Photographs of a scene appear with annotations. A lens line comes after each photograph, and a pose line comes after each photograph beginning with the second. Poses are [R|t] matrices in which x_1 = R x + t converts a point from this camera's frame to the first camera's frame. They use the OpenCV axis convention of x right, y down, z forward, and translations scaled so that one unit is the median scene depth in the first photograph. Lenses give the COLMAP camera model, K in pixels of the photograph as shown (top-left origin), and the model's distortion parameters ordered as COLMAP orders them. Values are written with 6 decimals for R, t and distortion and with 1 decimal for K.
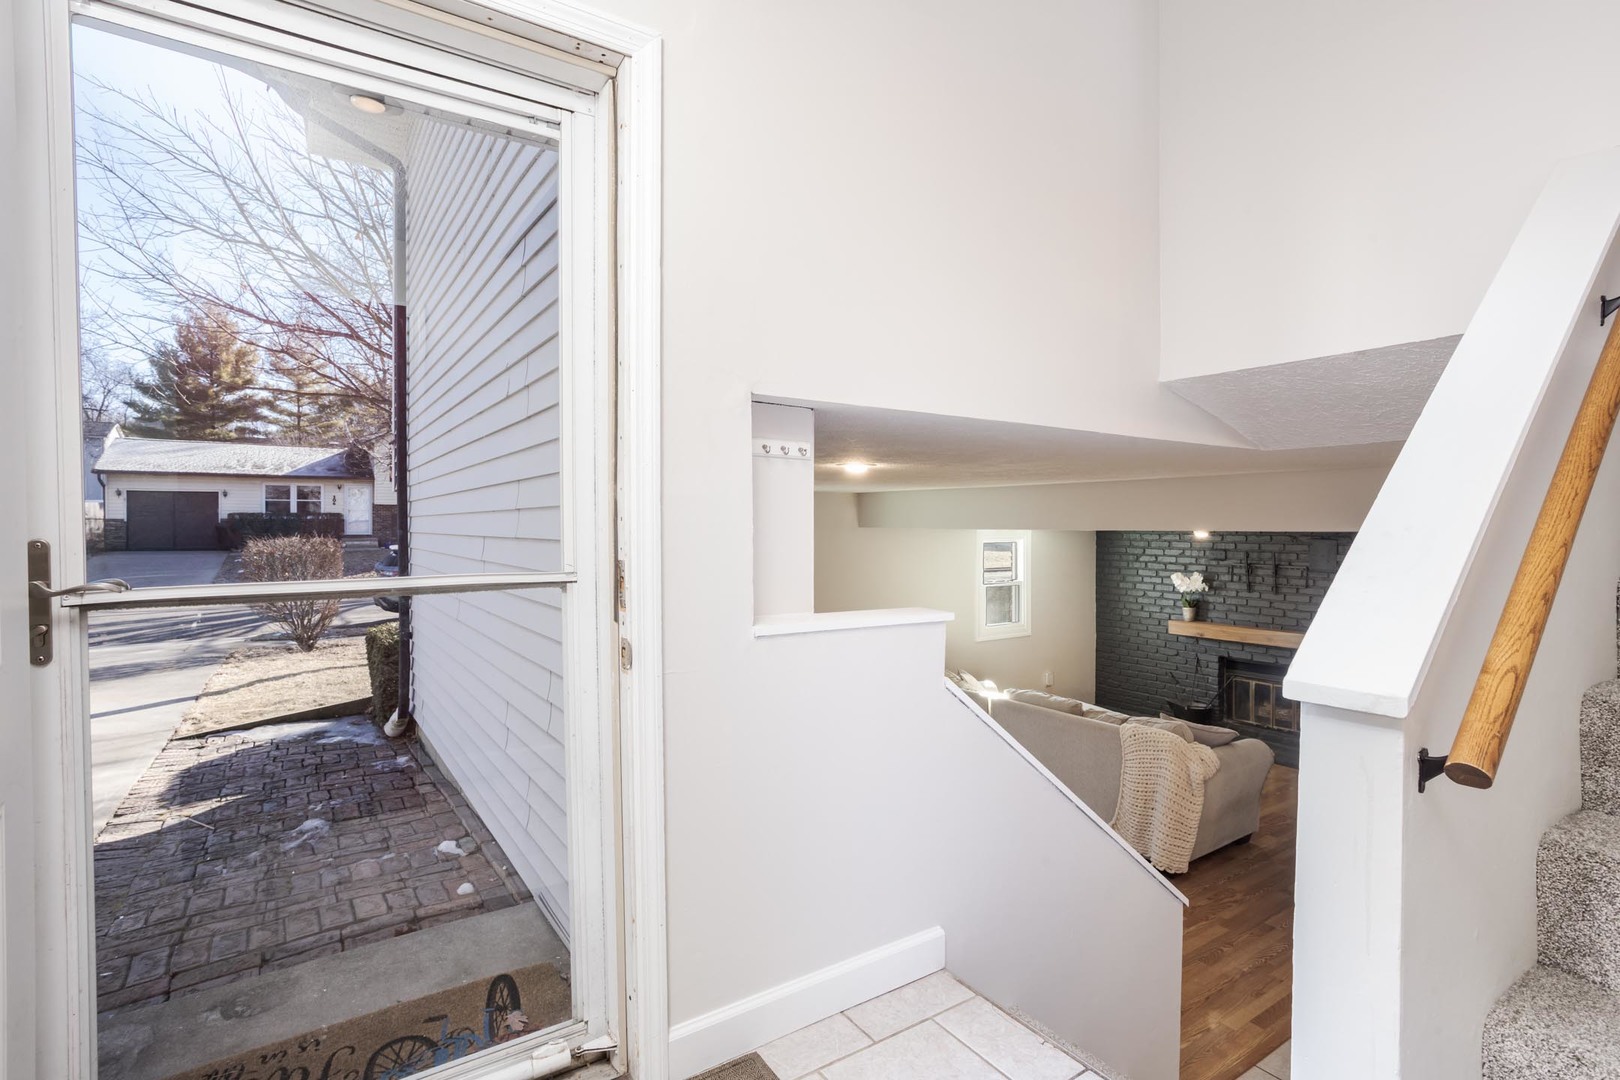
lens RADIAL K [[777.6, 0, 807.9], [0, 777.6, 538.8], [0, 0, 1]] dist [-0.001116, -0.000115]
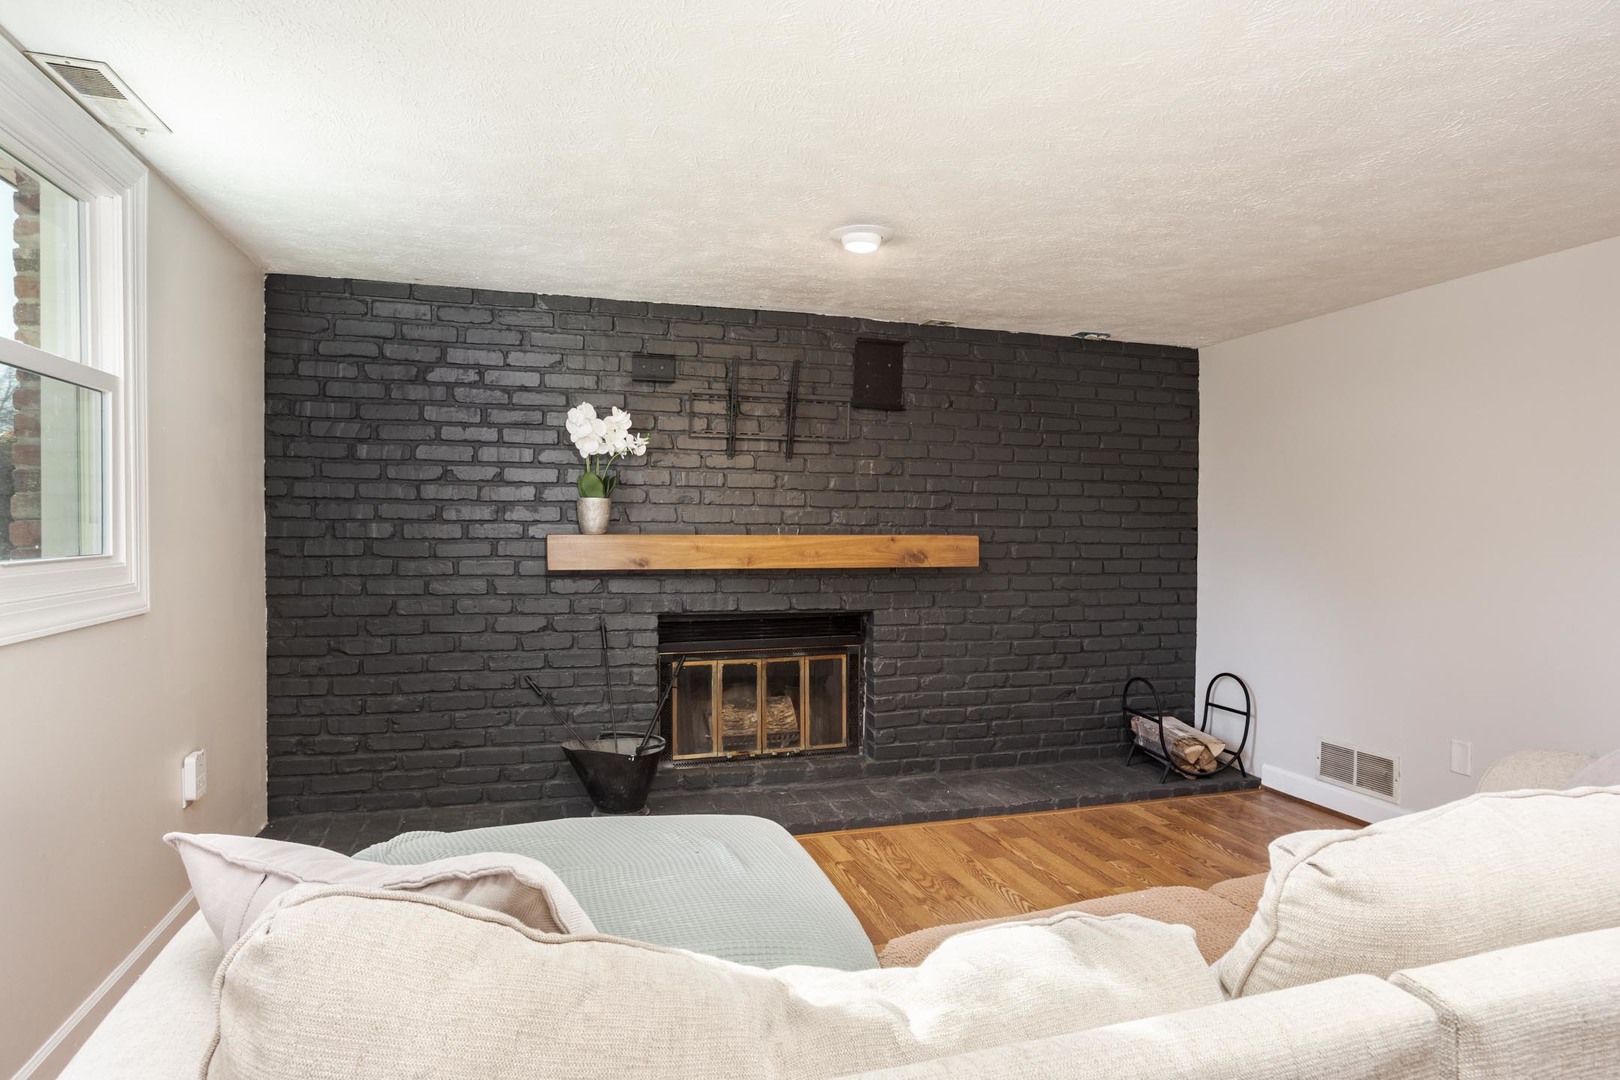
lens RADIAL K [[930.0, 0, 811.1], [0, 930.0, 530.5], [0, 0, 1]] dist [-0.006560, -0.000514]
pose [[0.297679, 0.003070, 0.954661, 0.079319], [0.007677, 0.999955, -0.005610, 0.106769], [-0.954635, 0.008999, 0.297642, 0.752920]]
